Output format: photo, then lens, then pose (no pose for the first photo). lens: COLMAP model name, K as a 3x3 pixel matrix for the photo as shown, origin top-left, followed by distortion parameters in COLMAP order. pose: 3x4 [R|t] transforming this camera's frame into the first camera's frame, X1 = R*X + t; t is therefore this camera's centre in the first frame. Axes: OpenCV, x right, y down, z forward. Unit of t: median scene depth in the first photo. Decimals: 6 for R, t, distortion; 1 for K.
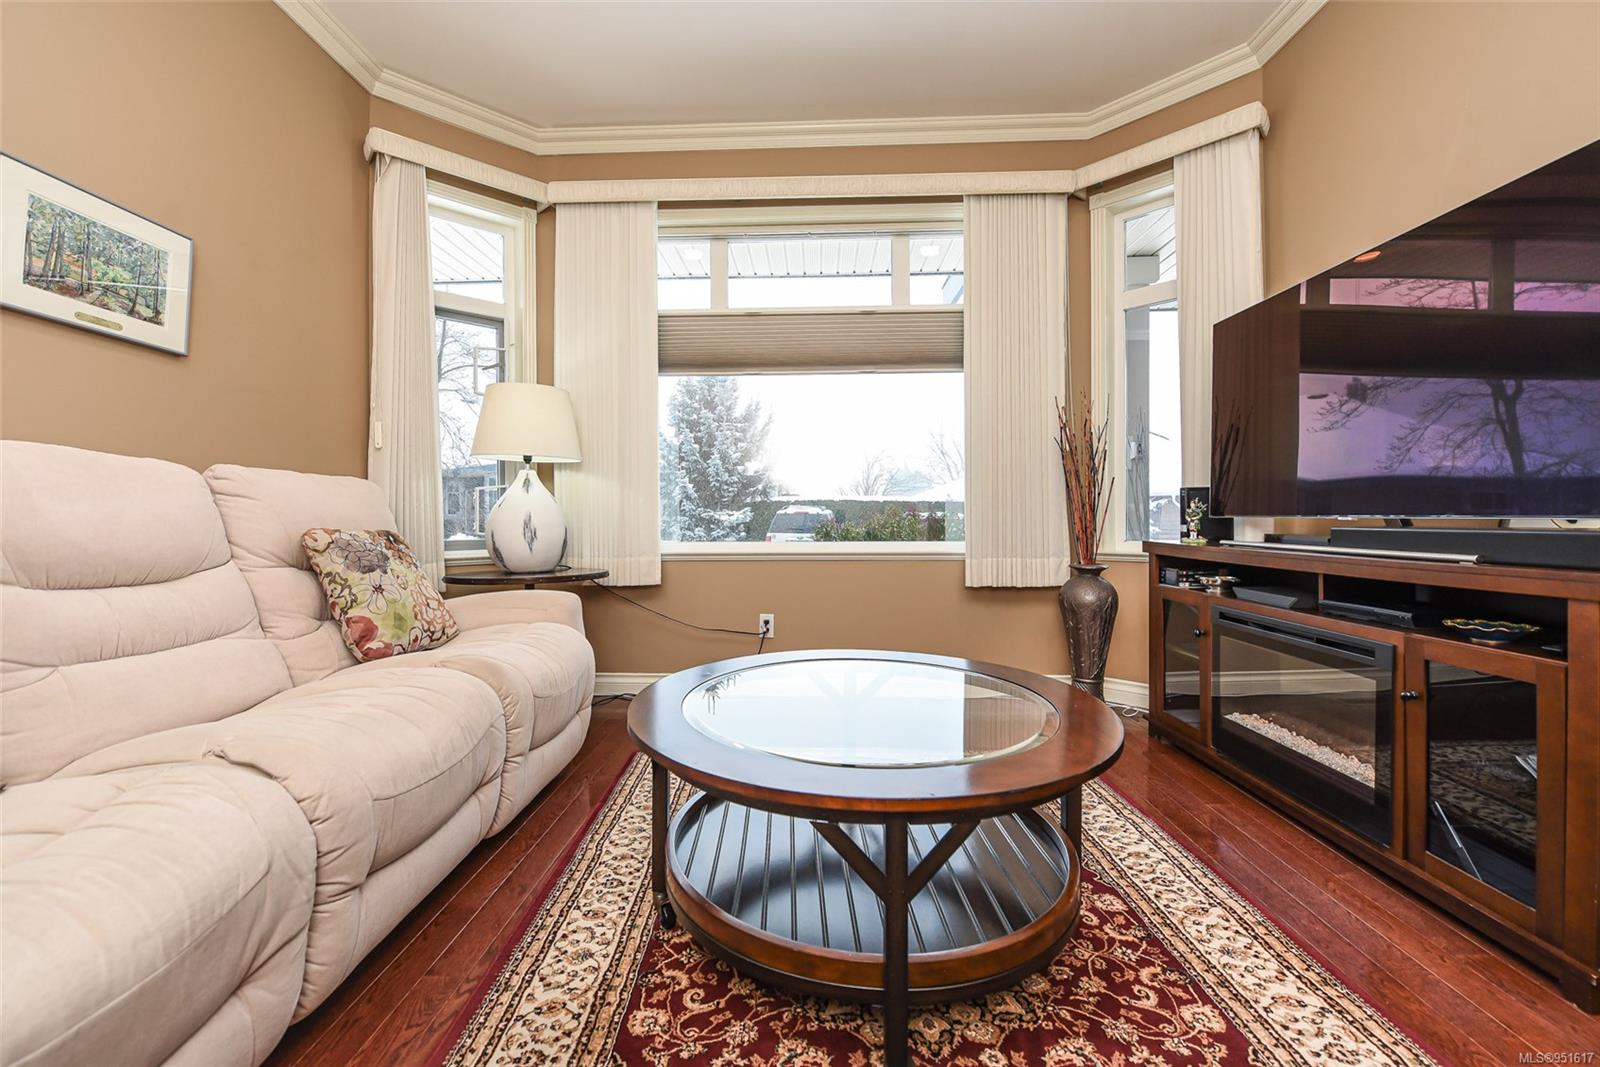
lens RADIAL K [[645.0, 0, 796.9], [0, 645.0, 532.3], [0, 0, 1]] dist [-0.013074, -0.002212]
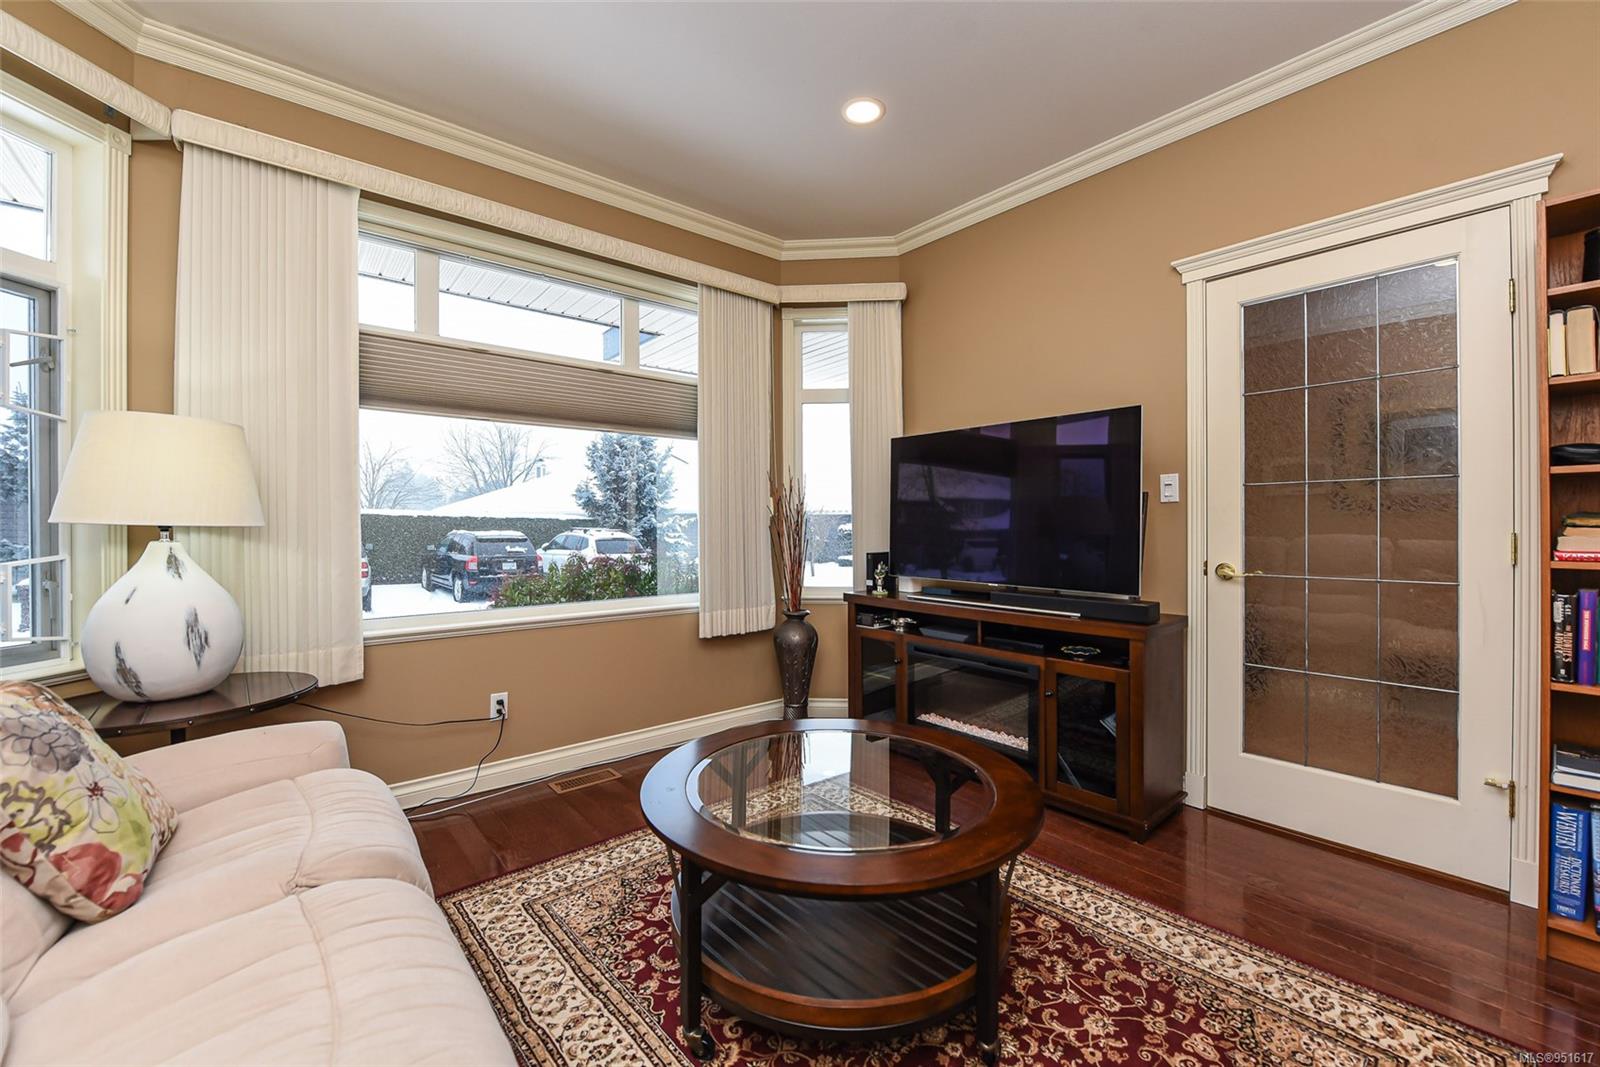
lens RADIAL K [[645.0, 0, 797.4], [0, 645.0, 528.0], [0, 0, 1]] dist [-0.013074, -0.002212]
pose [[0.741474, -0.001247, 0.670981, -0.426700], [0.010609, 0.999895, -0.009866, -0.110066], [-0.670898, 0.014434, 0.741409, 0.088376]]
